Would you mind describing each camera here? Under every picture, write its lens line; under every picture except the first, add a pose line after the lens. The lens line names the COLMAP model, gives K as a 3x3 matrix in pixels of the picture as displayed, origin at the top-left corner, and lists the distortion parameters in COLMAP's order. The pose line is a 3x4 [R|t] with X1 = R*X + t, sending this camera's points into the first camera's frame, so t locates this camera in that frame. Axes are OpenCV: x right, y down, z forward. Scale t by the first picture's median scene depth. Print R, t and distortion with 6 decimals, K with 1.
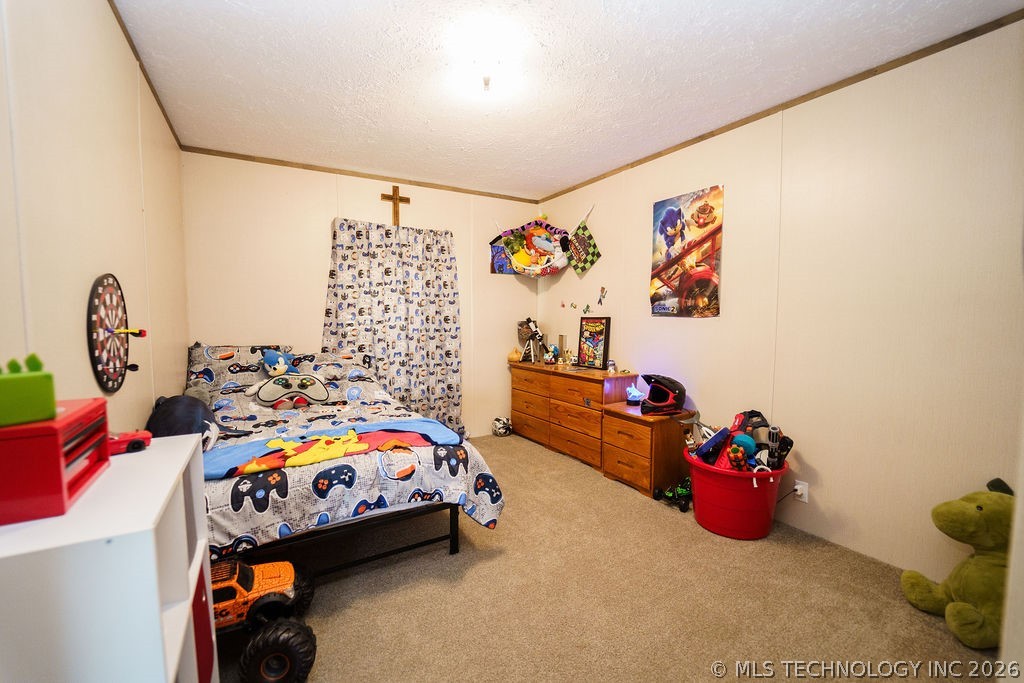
lens RADIAL K [[425.5, 0, 504.1], [0, 425.5, 345.2], [0, 0, 1]] dist [-0.022180, -0.000299]
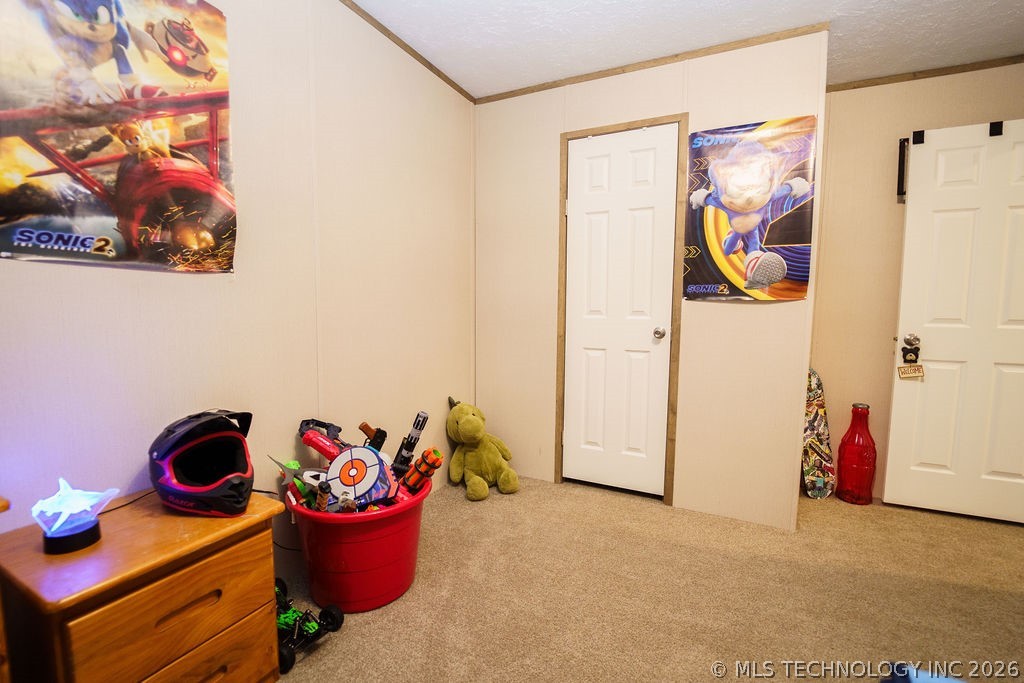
lens RADIAL K [[431.7, 0, 508.0], [0, 431.7, 345.9], [0, 0, 1]] dist [-0.022785, -0.000209]
pose [[-0.533139, -0.075414, 0.842660, -0.118547], [0.058642, 0.990330, 0.125731, -0.024127], [-0.843993, 0.116447, -0.523561, 0.954981]]
